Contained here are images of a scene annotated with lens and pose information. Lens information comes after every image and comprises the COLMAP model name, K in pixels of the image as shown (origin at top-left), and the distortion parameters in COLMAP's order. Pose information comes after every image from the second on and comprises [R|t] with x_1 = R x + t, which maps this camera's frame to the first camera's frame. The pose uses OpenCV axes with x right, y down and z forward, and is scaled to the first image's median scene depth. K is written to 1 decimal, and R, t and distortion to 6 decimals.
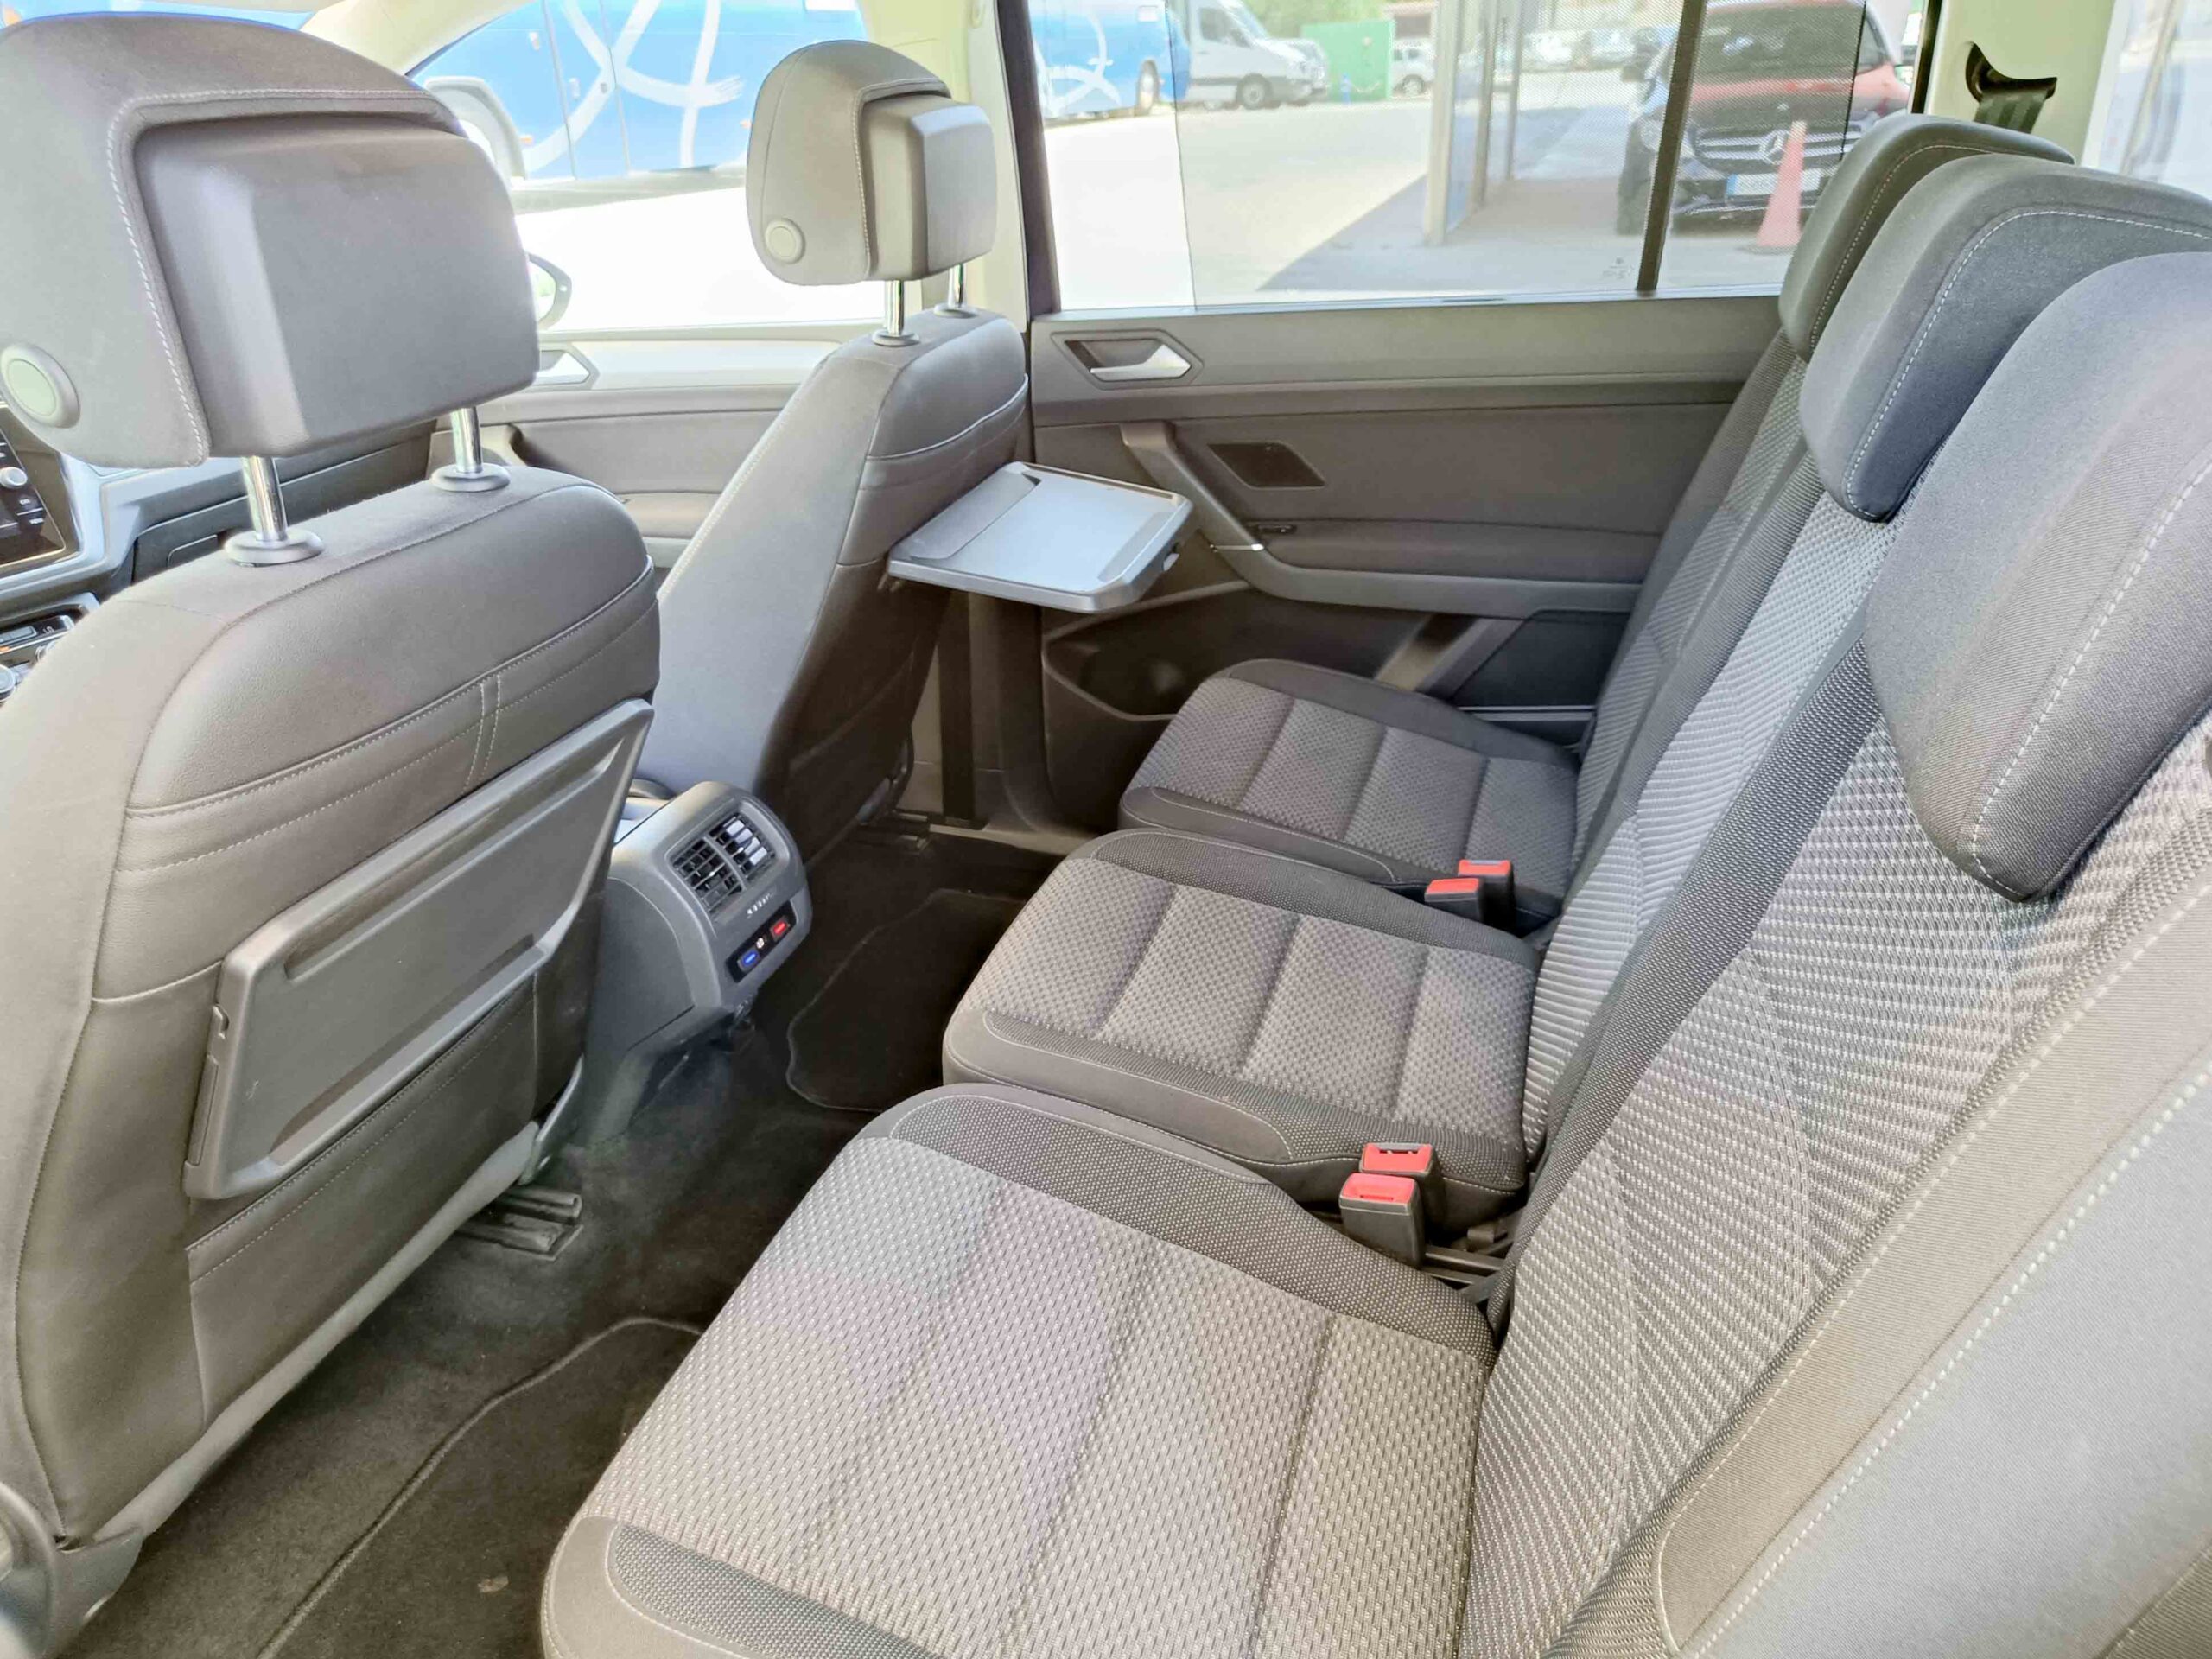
lens RADIAL K [[1601.1, 0, 1176.9], [0, 1601.1, 832.9], [0, 0, 1]] dist [0.105463, 0.001427]
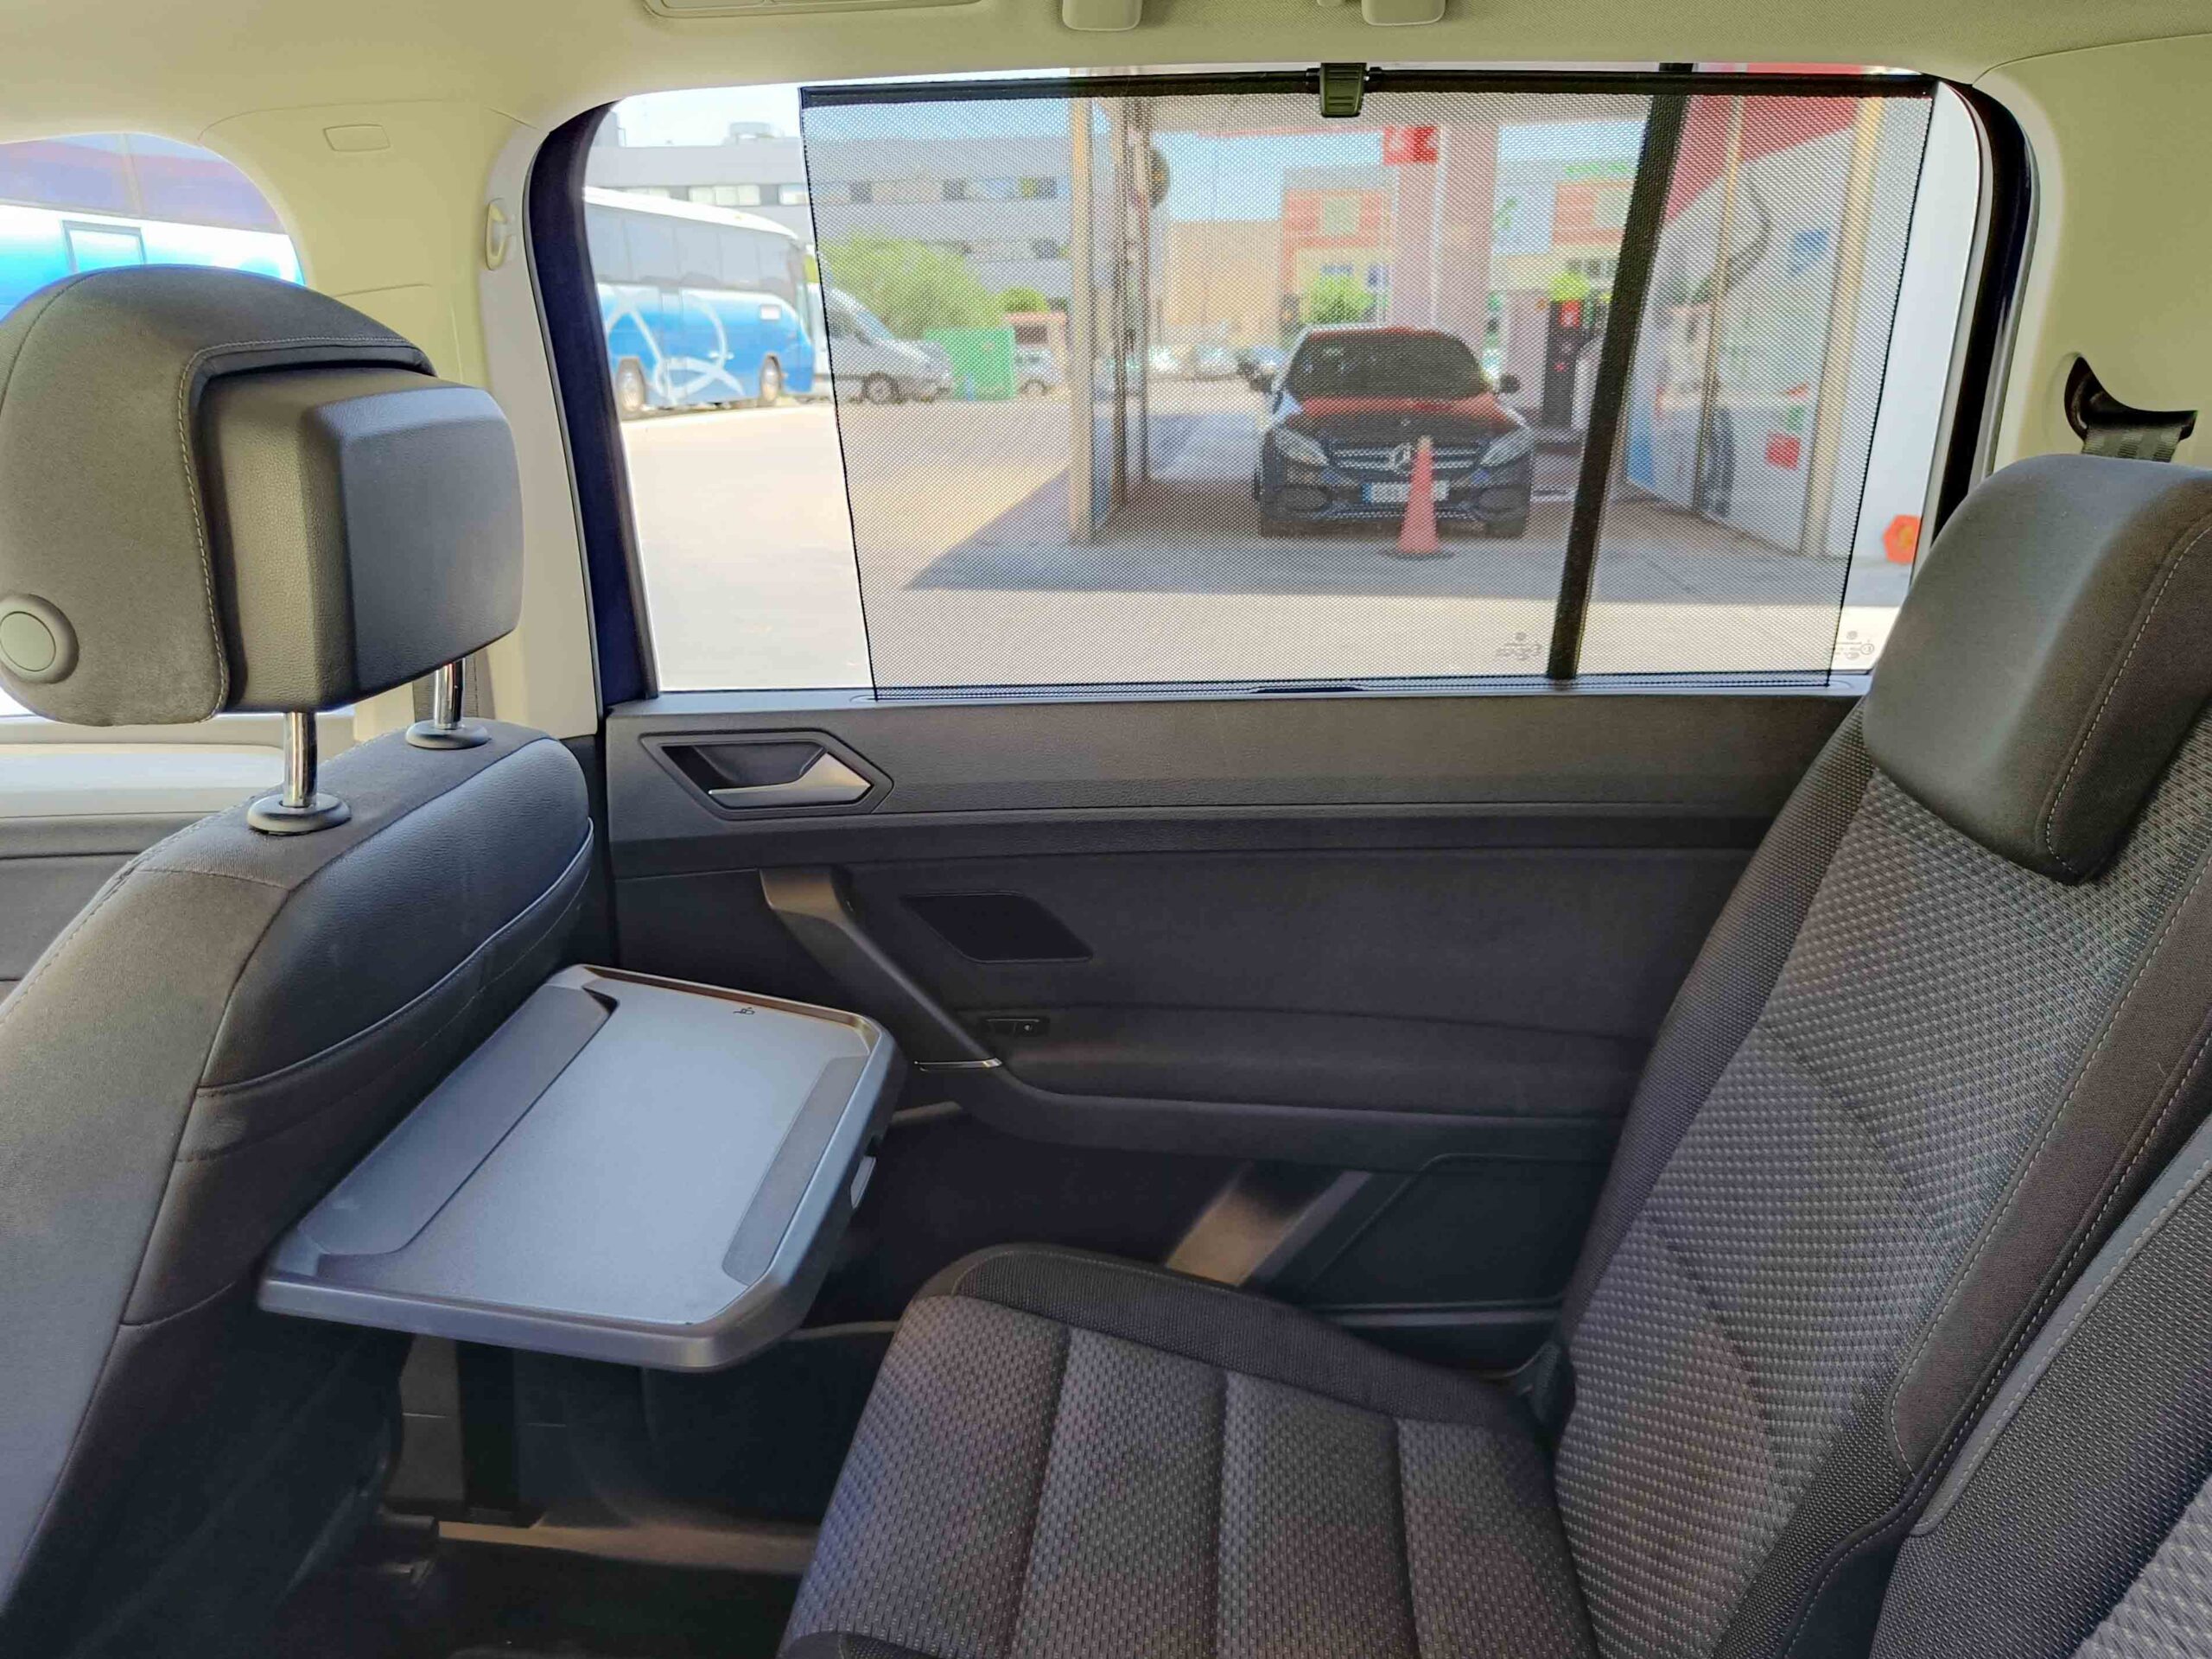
lens RADIAL K [[1581.8, 0, 1101.5], [0, 1581.8, 871.3], [0, 0, 1]] dist [0.040676, 0.004689]
pose [[0.983362, -0.029640, 0.179225, -0.013657], [0.052927, 0.990544, -0.126577, -0.157400], [-0.173778, 0.133957, 0.975631, 0.354820]]
